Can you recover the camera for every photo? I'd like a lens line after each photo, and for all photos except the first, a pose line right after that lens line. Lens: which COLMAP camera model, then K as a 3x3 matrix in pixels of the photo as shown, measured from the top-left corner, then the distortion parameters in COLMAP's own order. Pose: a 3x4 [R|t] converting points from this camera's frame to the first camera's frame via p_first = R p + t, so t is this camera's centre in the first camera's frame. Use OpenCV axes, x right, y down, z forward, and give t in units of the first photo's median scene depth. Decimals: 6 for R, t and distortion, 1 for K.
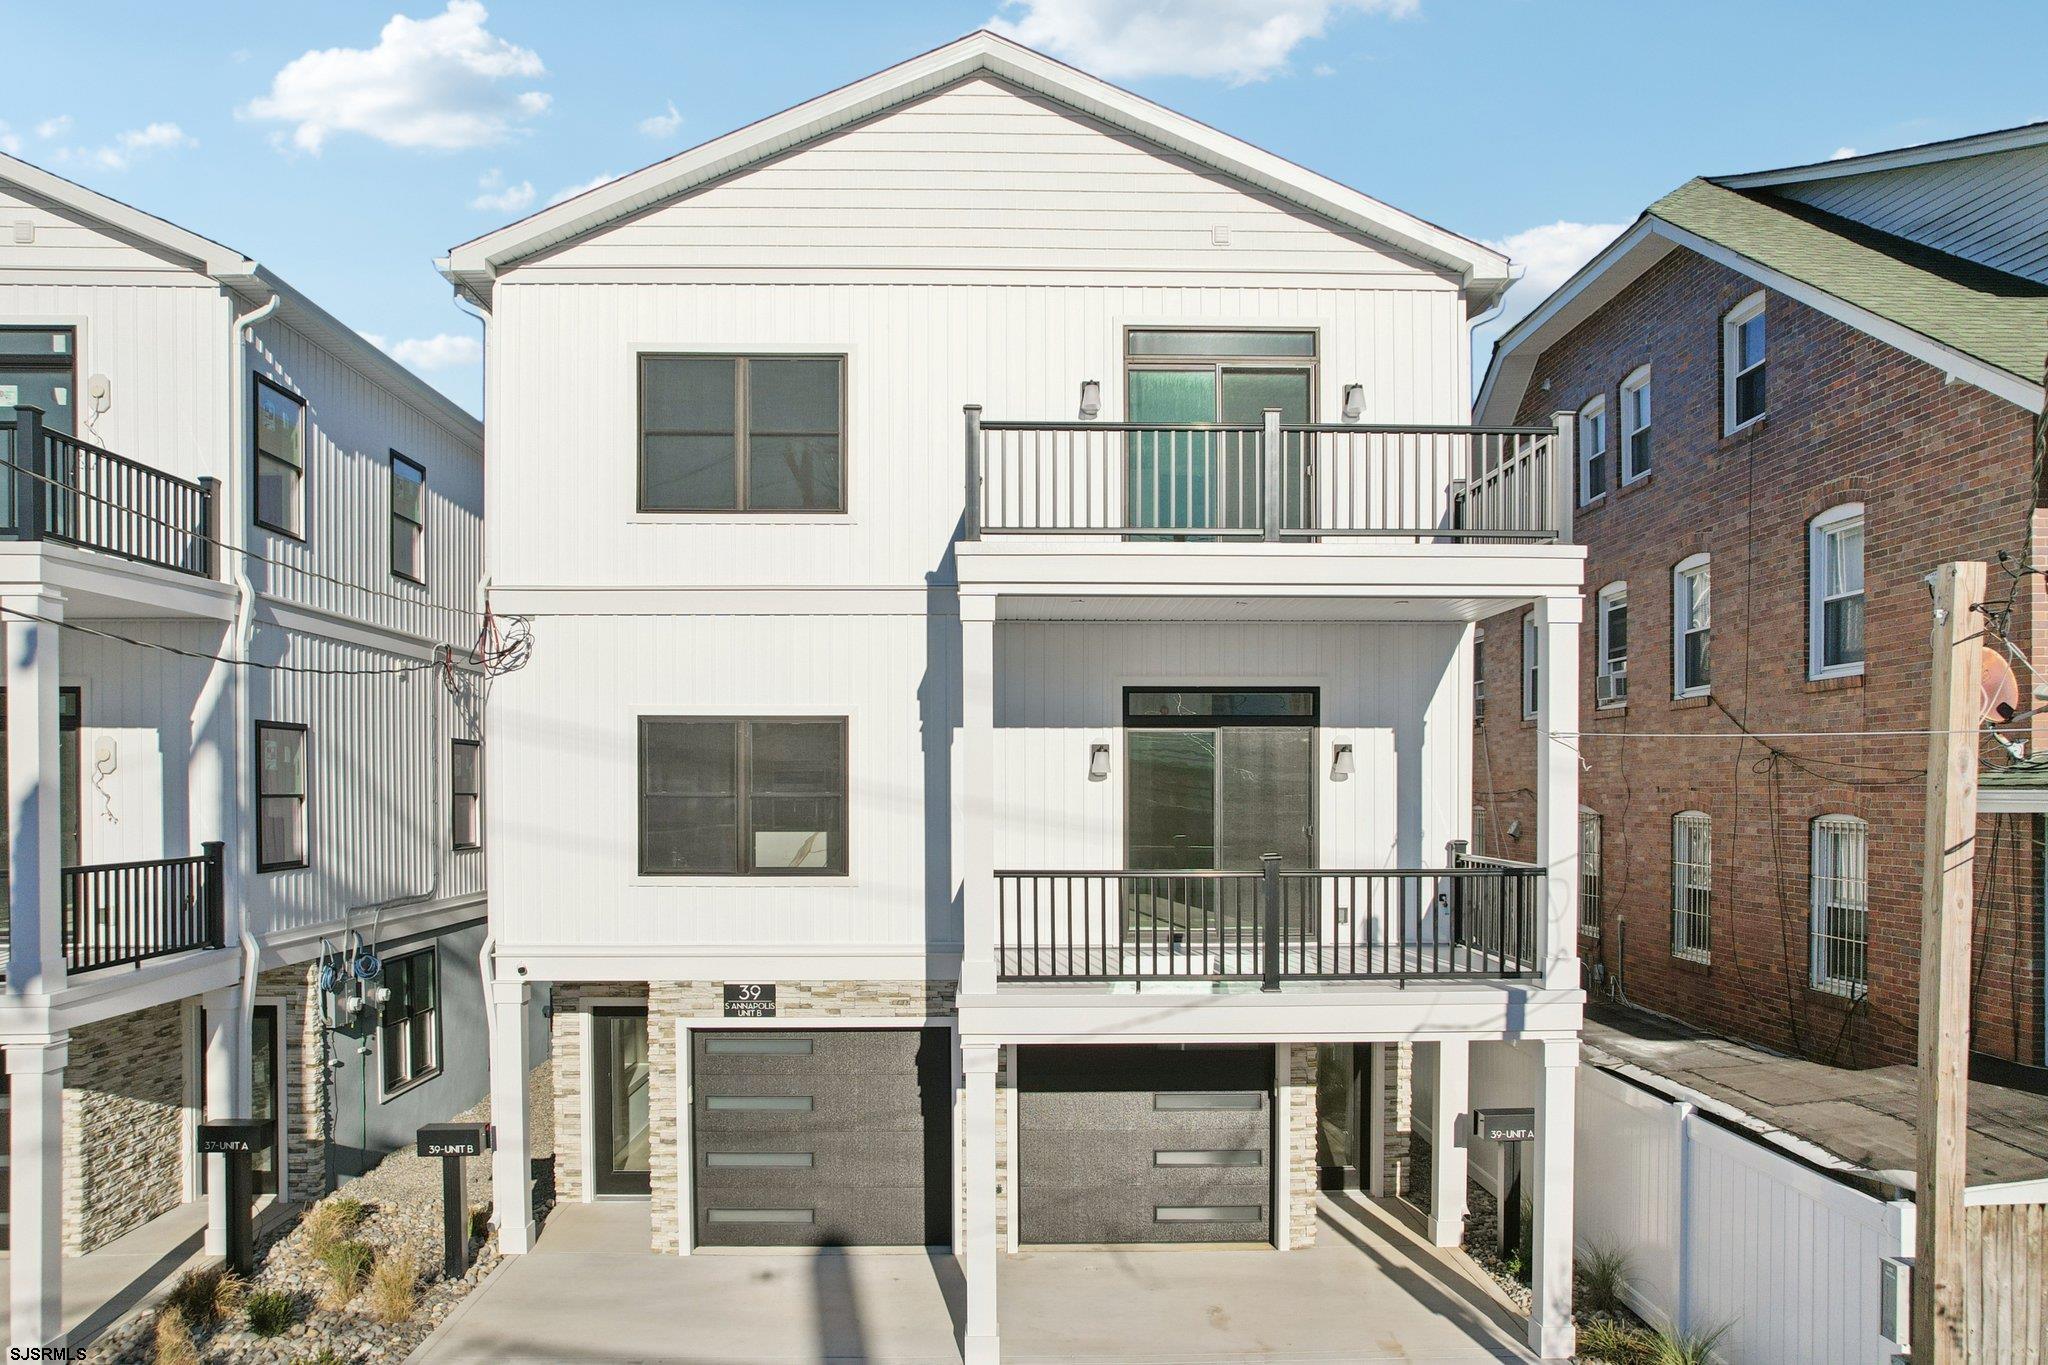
lens RADIAL K [[1338.9, 0, 999.5], [0, 1338.9, 814.8], [0, 0, 1]] dist [-0.066431, 0.051386]
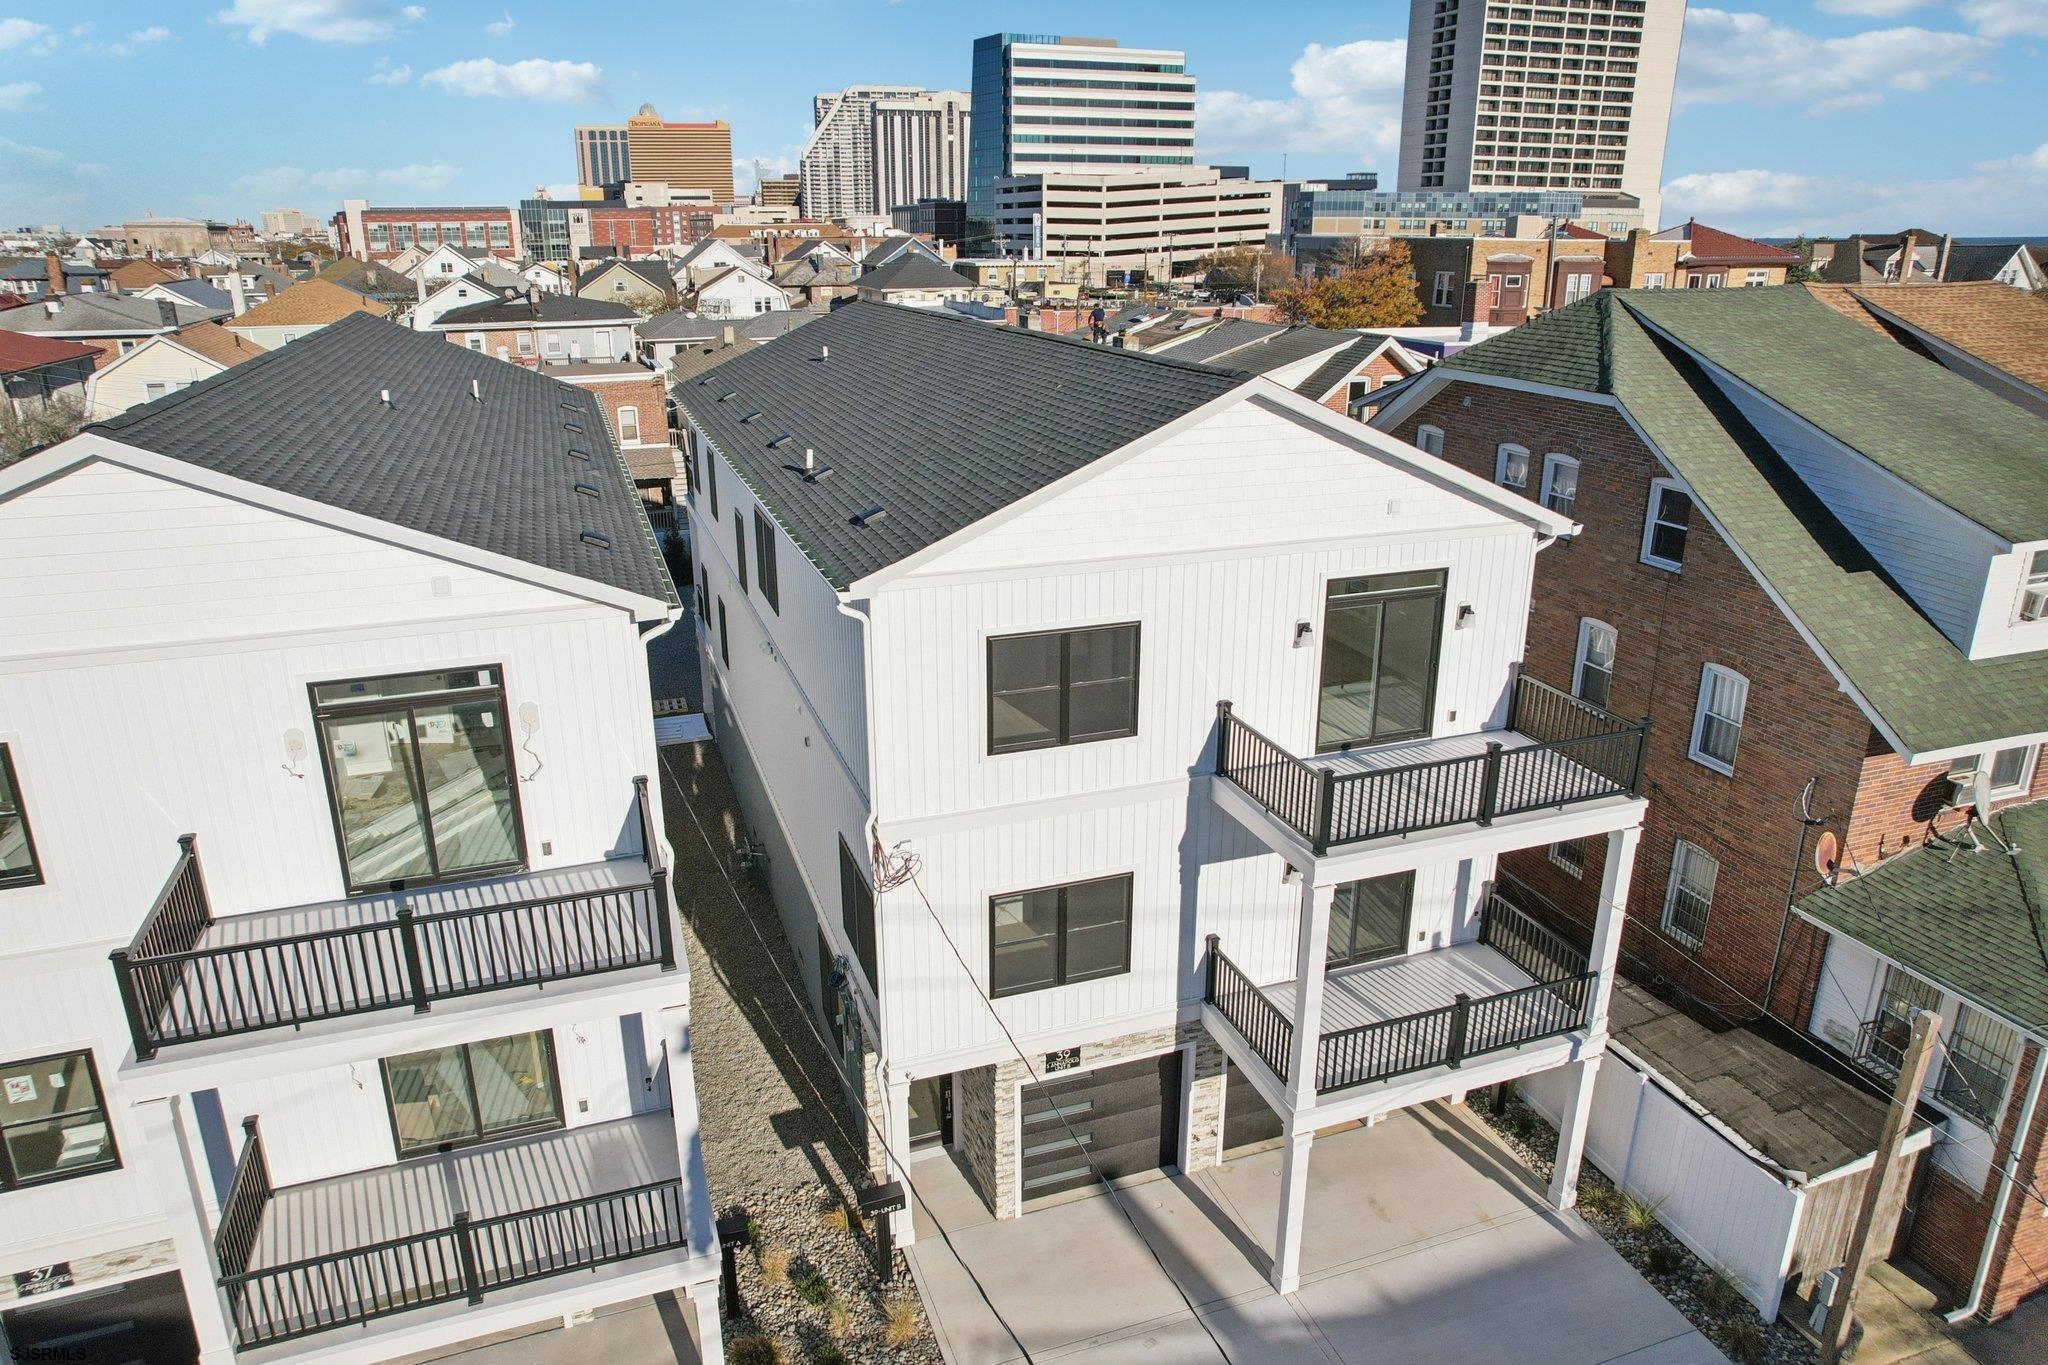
lens RADIAL K [[1317.2, 0, 1006.1], [0, 1317.2, 682.3], [0, 0, 1]] dist [-0.074830, 0.061170]
pose [[0.950528, -0.107112, 0.291589, -0.610078], [0.013304, 0.951848, 0.306281, -0.674716], [-0.310355, -0.287249, 0.906183, -0.133385]]
